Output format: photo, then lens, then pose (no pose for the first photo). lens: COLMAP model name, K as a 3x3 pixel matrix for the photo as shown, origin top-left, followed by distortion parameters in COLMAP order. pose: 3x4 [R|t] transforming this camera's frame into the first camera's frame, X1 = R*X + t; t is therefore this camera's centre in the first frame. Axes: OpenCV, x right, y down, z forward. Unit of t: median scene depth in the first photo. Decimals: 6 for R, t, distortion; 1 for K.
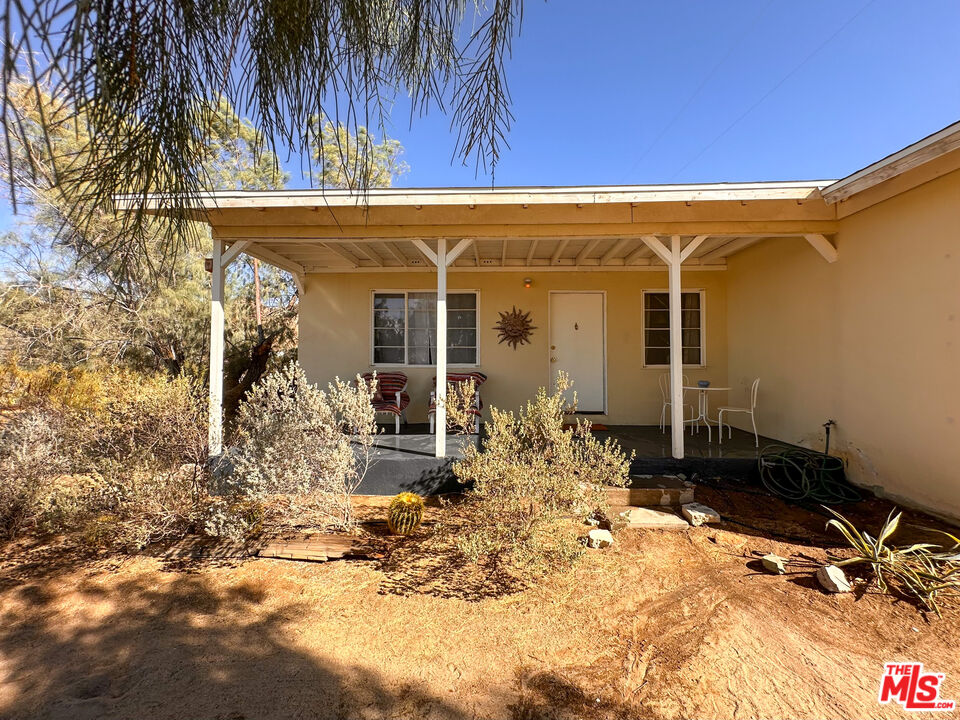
lens RADIAL K [[398.6, 0, 480.0], [0, 398.6, 360.0], [0, 0, 1]] dist [-0.002109, -0.000150]
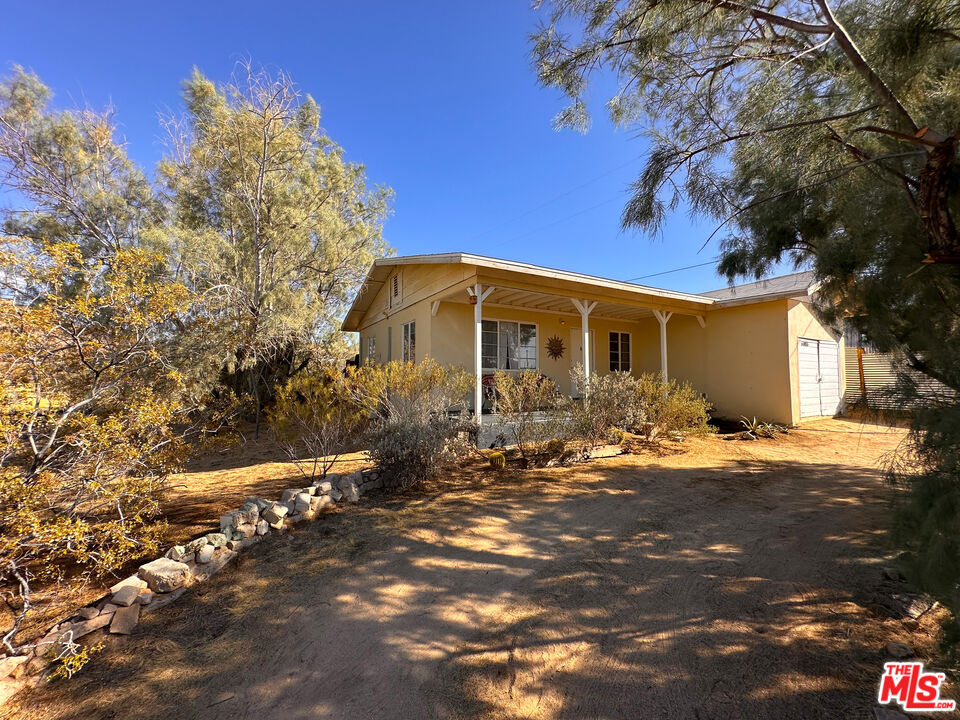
lens RADIAL K [[386.3, 0, 480.0], [0, 386.3, 360.0], [0, 0, 1]] dist [0.001151, -0.000004]
pose [[0.852019, 0.029485, 0.522680, -1.005965], [-0.006038, 0.998900, -0.046506, 0.044698], [-0.523476, 0.036468, 0.851260, -0.187603]]
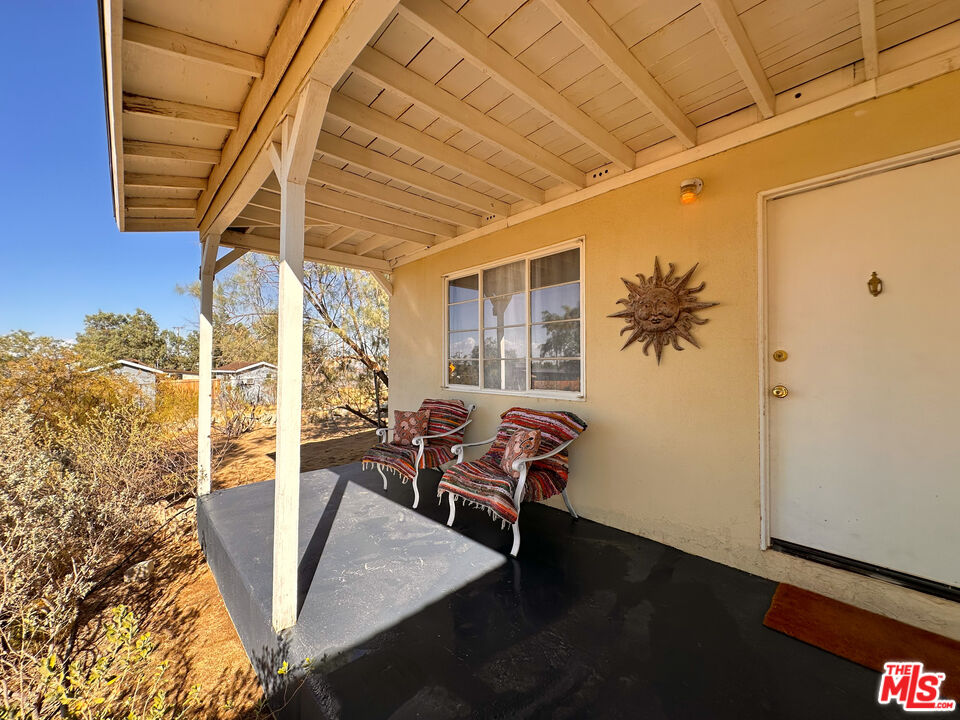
lens RADIAL K [[386.3, 0, 480.0], [0, 386.3, 360.0], [0, 0, 1]] dist [0.001151, -0.000004]
pose [[0.704109, -0.010499, -0.710014, 0.239888], [0.008309, 0.999944, -0.006546, -0.027962], [0.710043, -0.001290, 0.704157, 0.587820]]
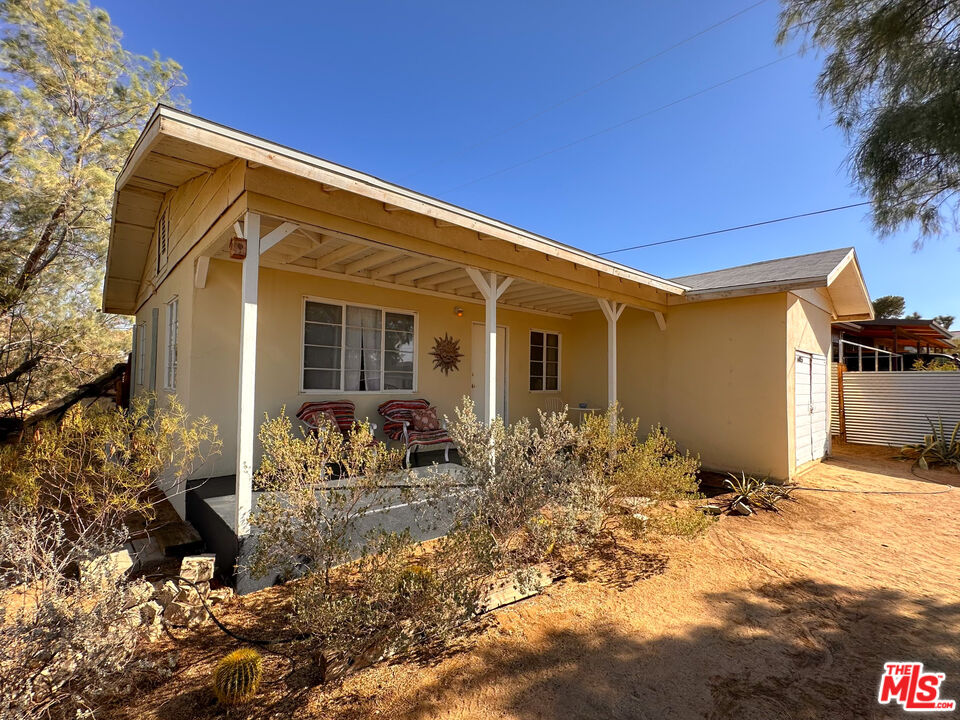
lens RADIAL K [[443.6, 0, 475.9], [0, 443.6, 367.8], [0, 0, 1]] dist [-0.000235, -0.000082]
pose [[0.724819, 0.032982, 0.688150, -0.629798], [-0.019723, 0.999437, -0.027127, -0.017486], [-0.688657, 0.006090, 0.725062, 0.136985]]
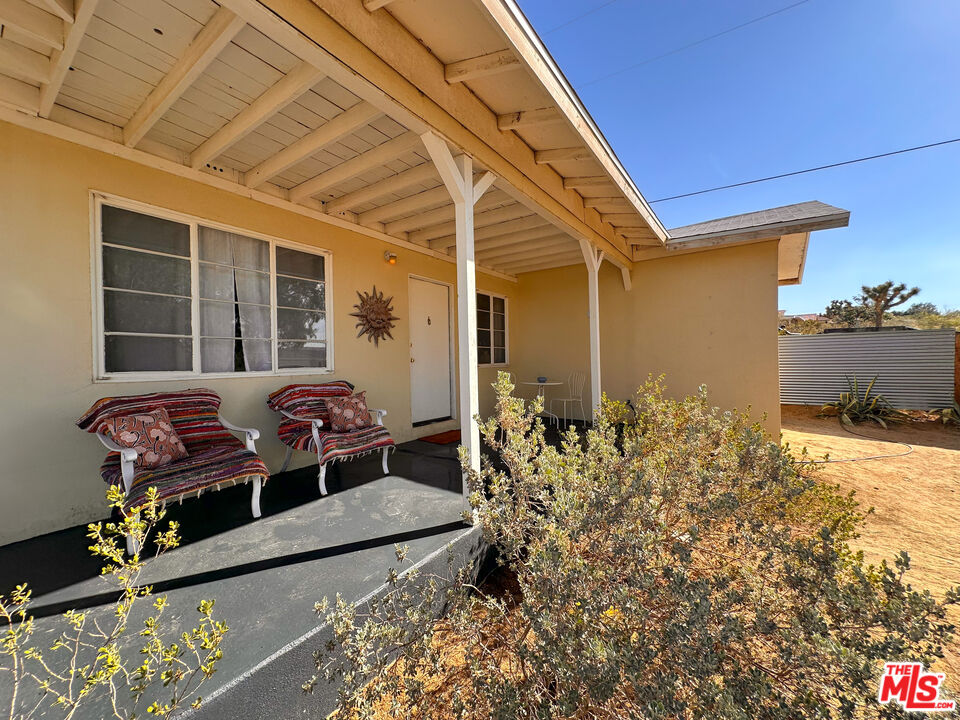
lens RADIAL K [[386.3, 0, 480.0], [0, 386.3, 360.0], [0, 0, 1]] dist [0.001151, -0.000004]
pose [[0.545704, -0.008936, 0.837931, -0.394617], [0.012543, 0.999918, 0.002495, -0.001349], [-0.837884, 0.009149, 0.545771, 0.463209]]
